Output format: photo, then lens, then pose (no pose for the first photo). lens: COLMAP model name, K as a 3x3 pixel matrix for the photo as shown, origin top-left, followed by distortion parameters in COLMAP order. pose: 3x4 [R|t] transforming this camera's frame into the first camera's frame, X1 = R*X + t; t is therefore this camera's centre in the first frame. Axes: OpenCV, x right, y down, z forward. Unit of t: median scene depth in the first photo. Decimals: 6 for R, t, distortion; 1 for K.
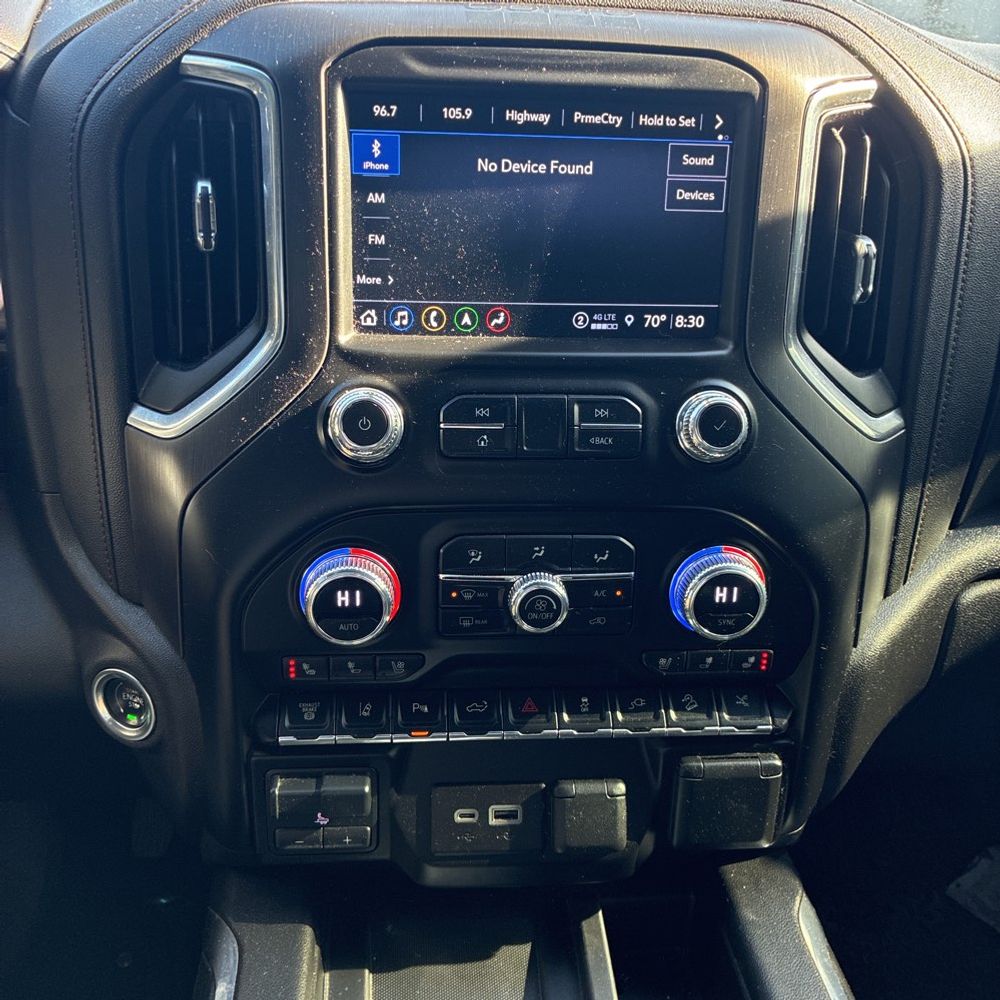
lens RADIAL K [[1117.2, 0, 500.0], [0, 1117.2, 500.0], [0, 0, 1]] dist [0.158543, -0.406778]
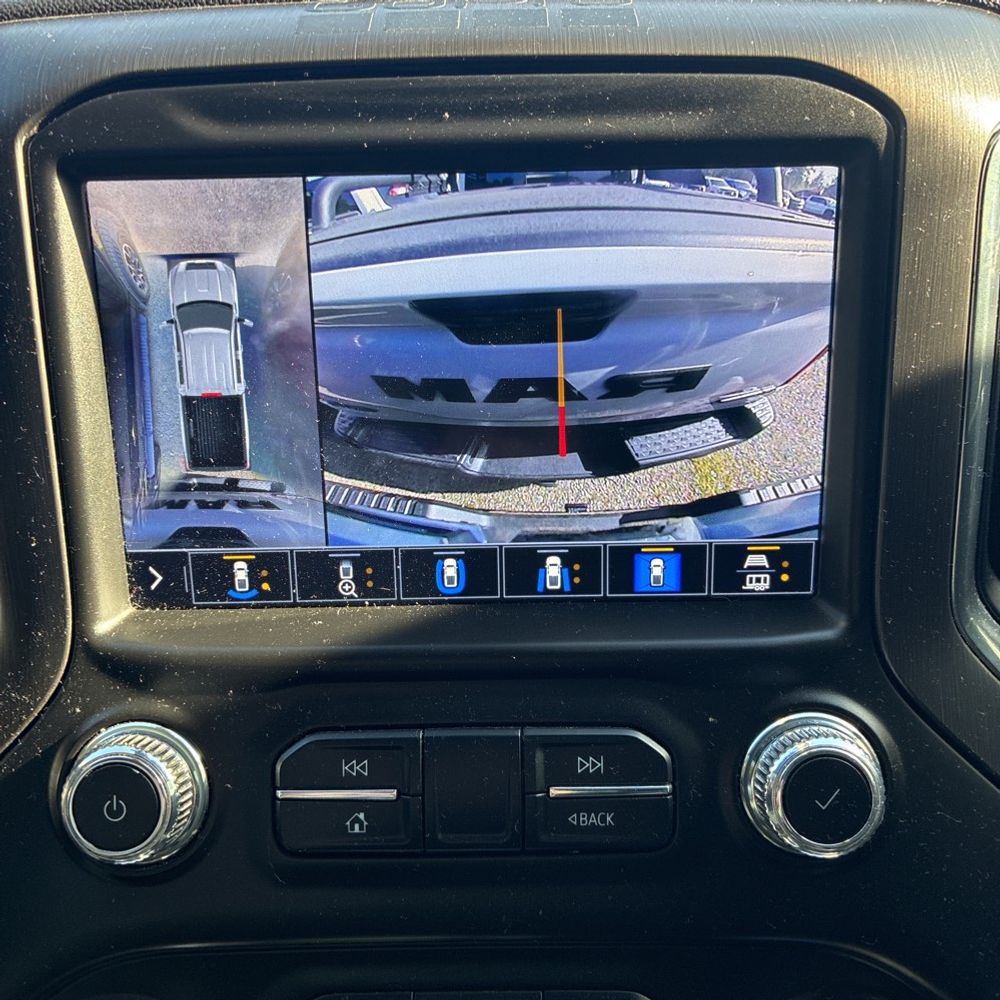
lens RADIAL K [[1129.0, 0, 500.0], [0, 1129.0, 500.0], [0, 0, 1]] dist [0.009345, 0.002621]
pose [[0.992984, -0.019656, -0.116604, 0.113839], [0.016217, 0.999407, -0.030372, -0.185617], [0.117131, 0.028268, 0.992714, 0.487823]]
